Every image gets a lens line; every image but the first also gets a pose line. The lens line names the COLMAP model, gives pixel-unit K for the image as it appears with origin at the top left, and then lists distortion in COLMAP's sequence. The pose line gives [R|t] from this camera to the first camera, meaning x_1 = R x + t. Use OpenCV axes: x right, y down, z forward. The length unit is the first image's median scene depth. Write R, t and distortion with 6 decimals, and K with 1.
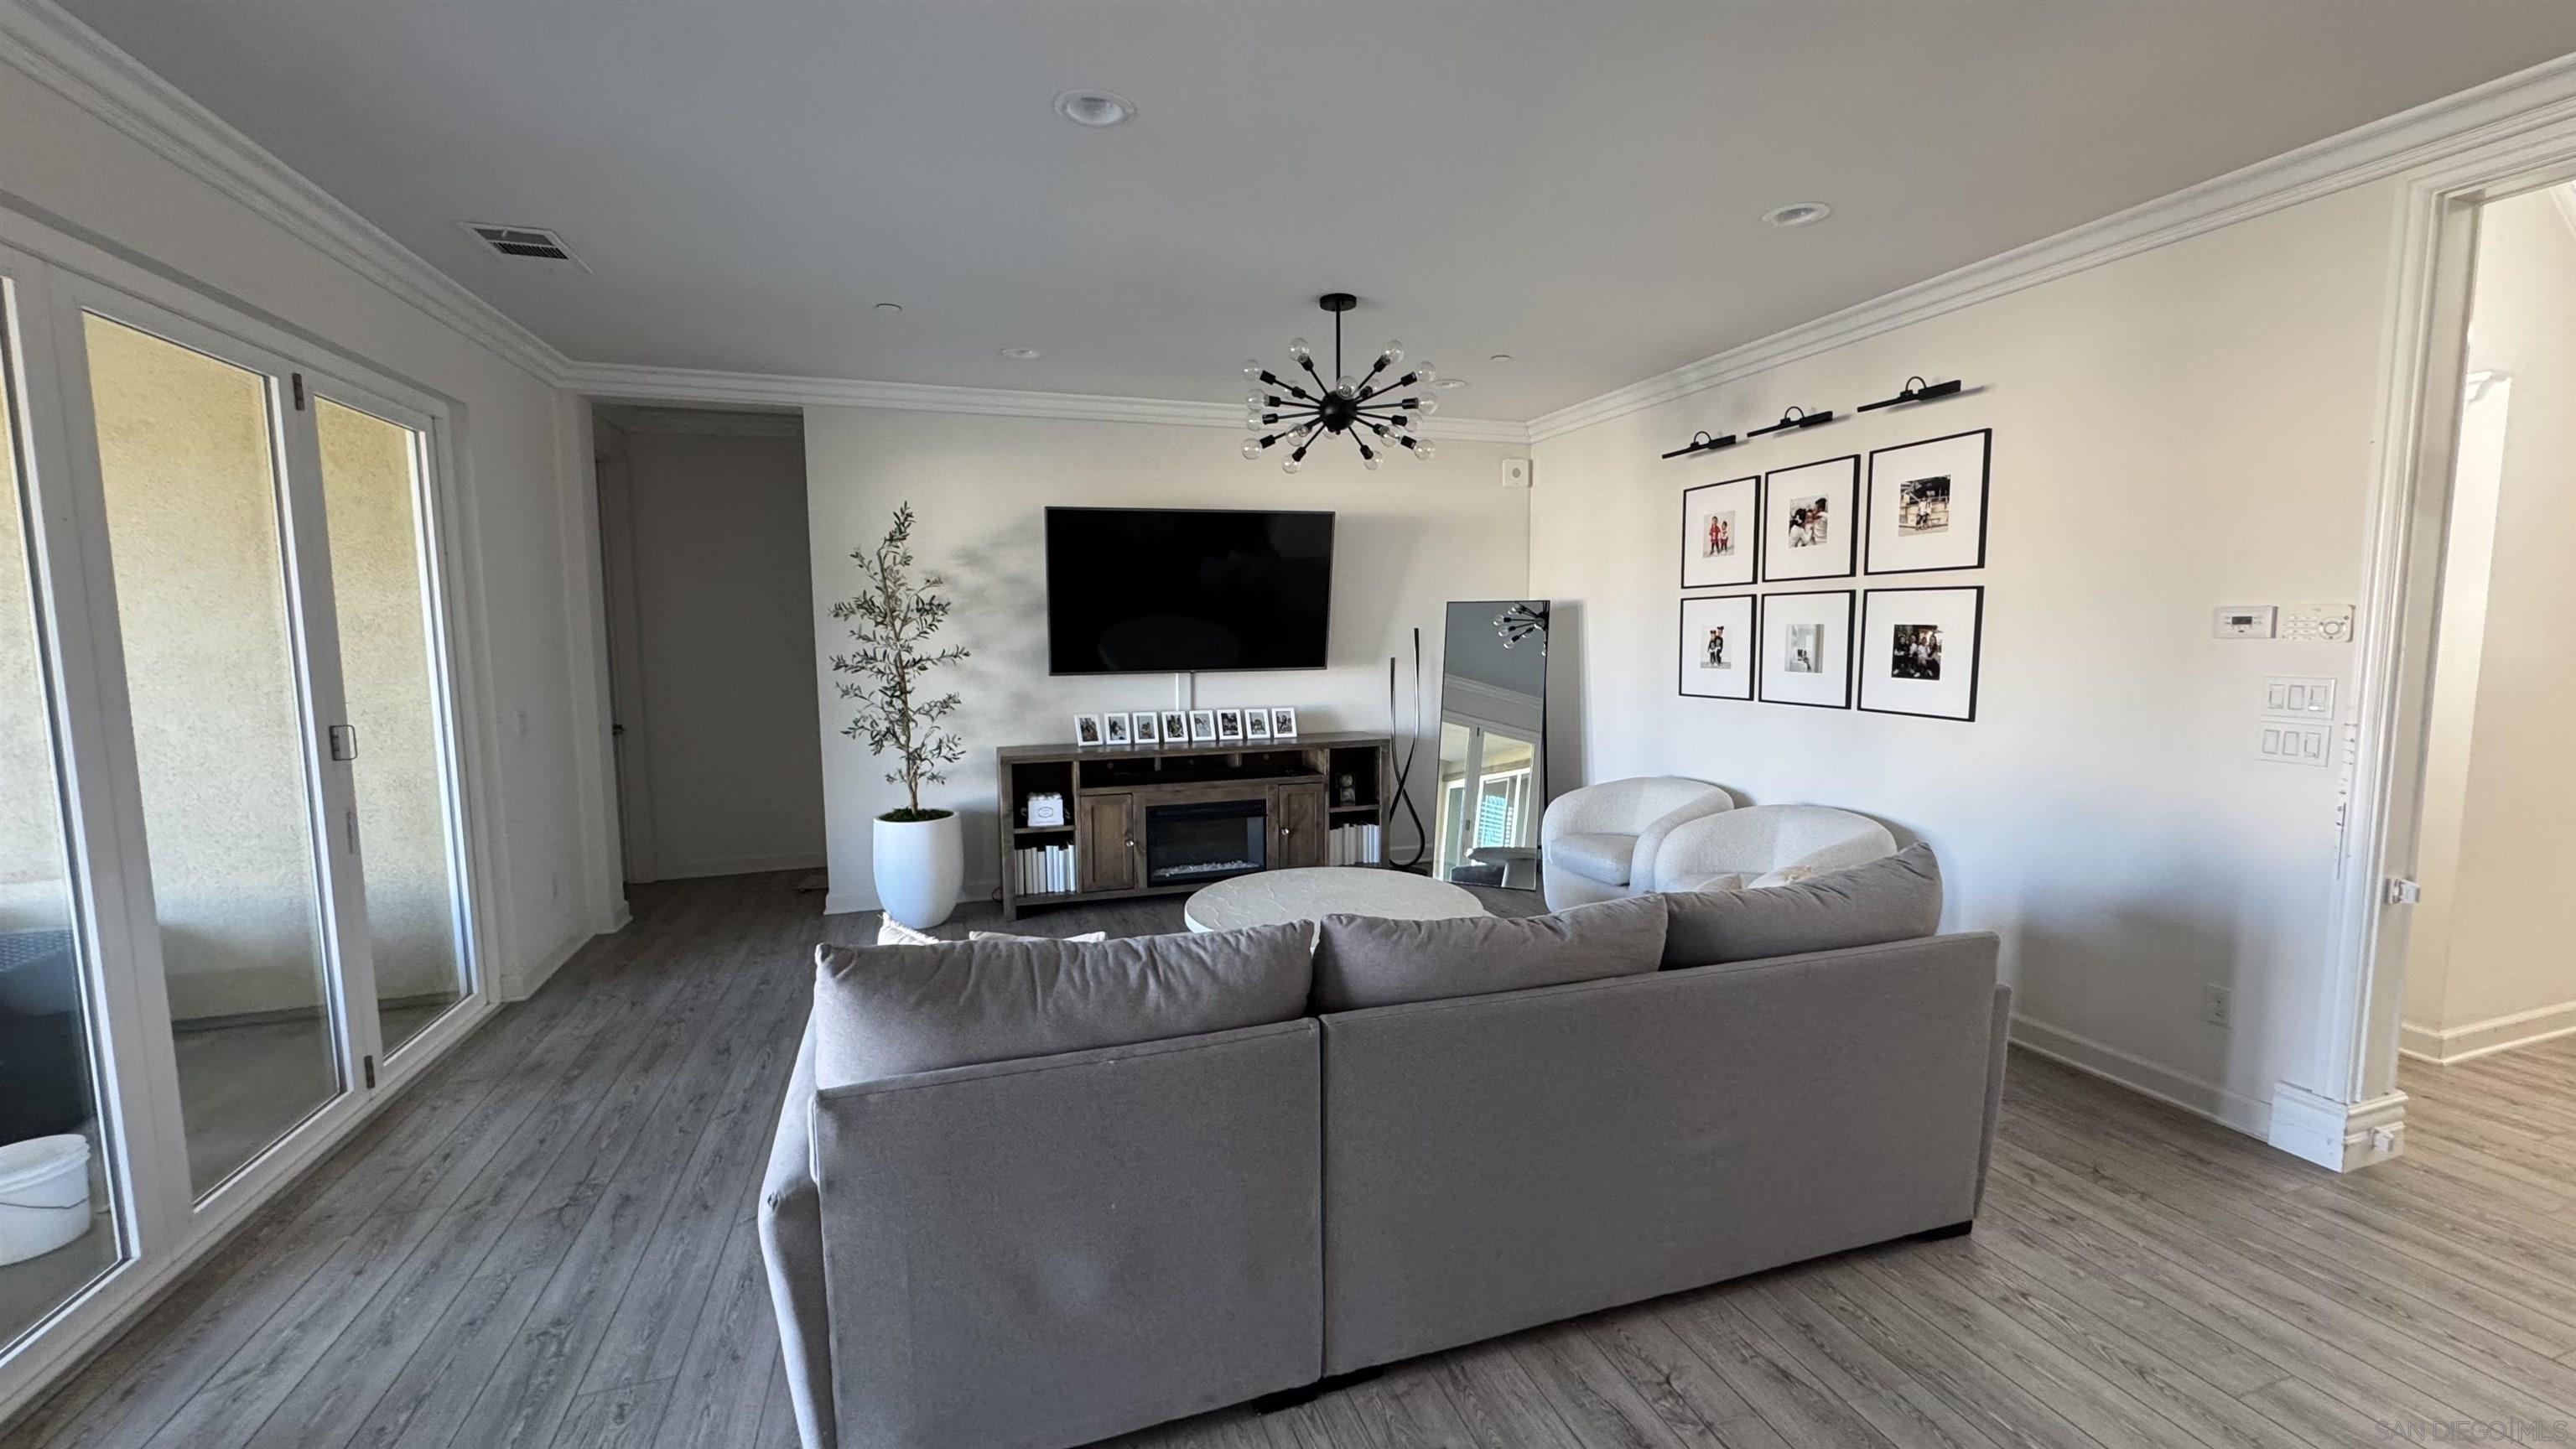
lens RADIAL K [[1024.7, 0, 1288.0], [0, 1024.7, 724.5], [0, 0, 1]] dist [-0.006009, -0.000103]
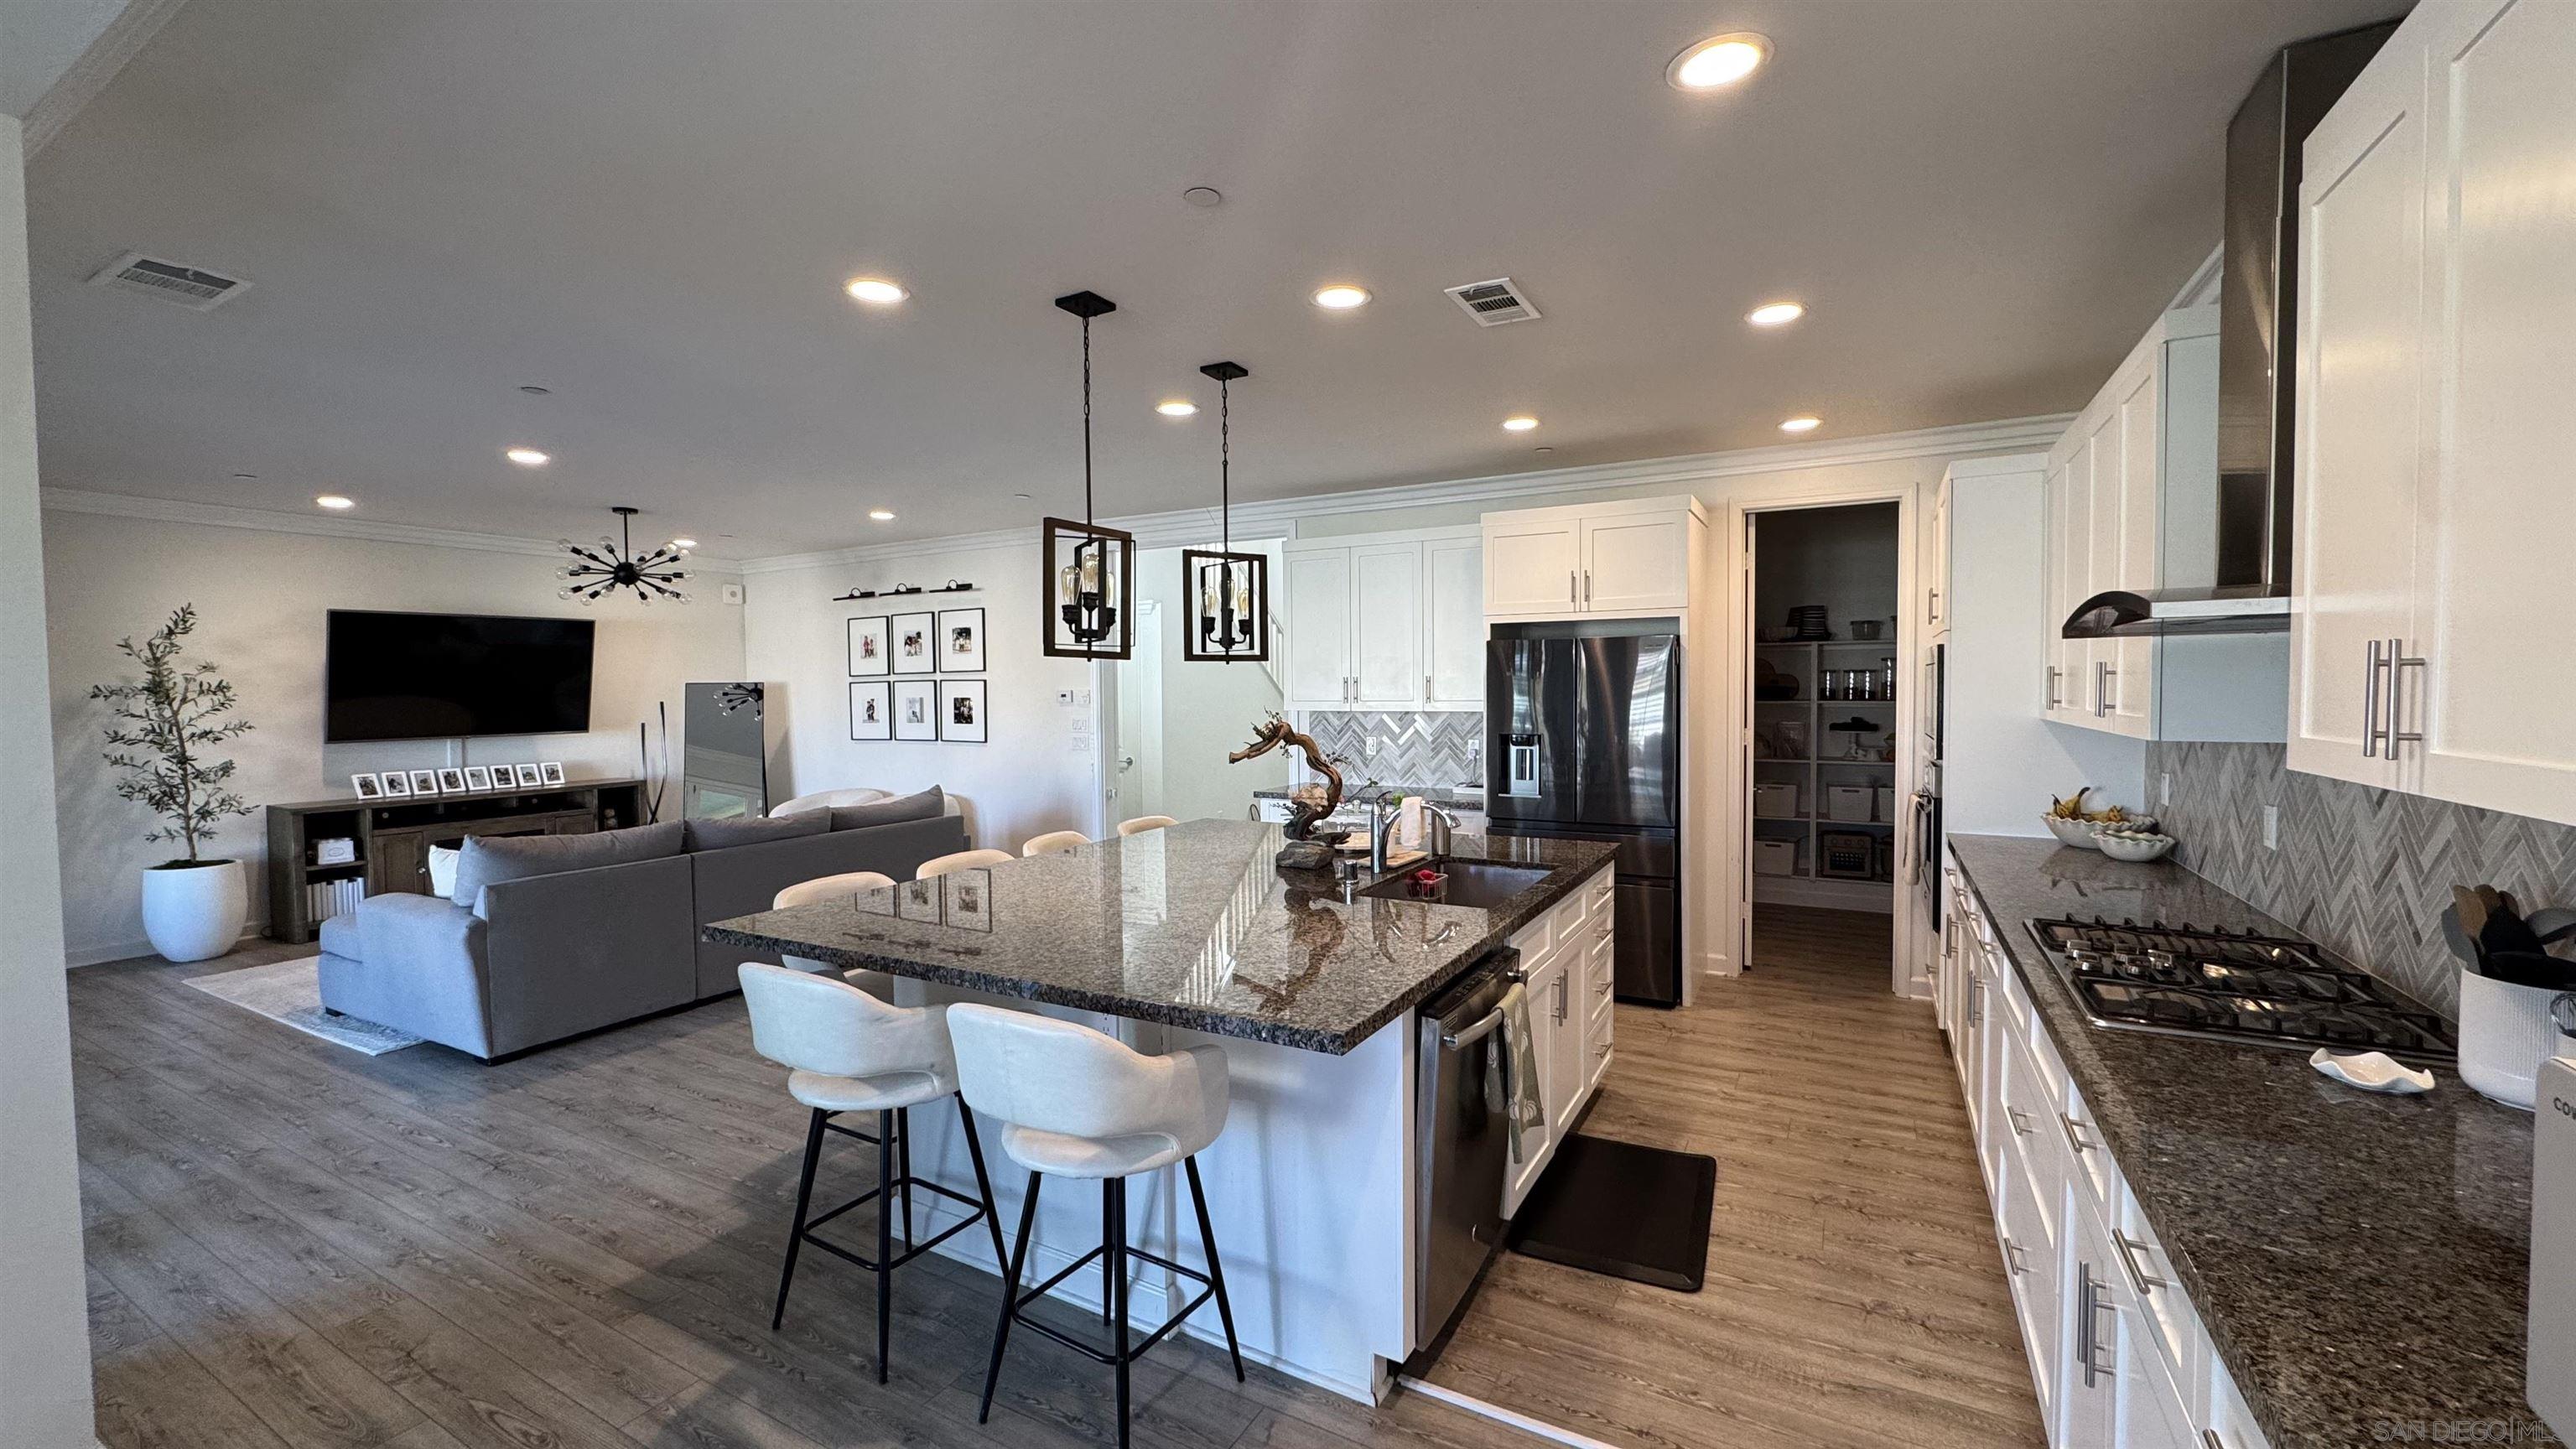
lens RADIAL K [[1024.7, 0, 1288.0], [0, 1024.7, 724.5], [0, 0, 1]] dist [-0.006009, -0.000103]
pose [[0.741430, -0.025325, 0.670552, -0.222016], [0.070459, 0.996702, -0.040263, 0.067447], [-0.667320, 0.077099, 0.740769, -0.757987]]
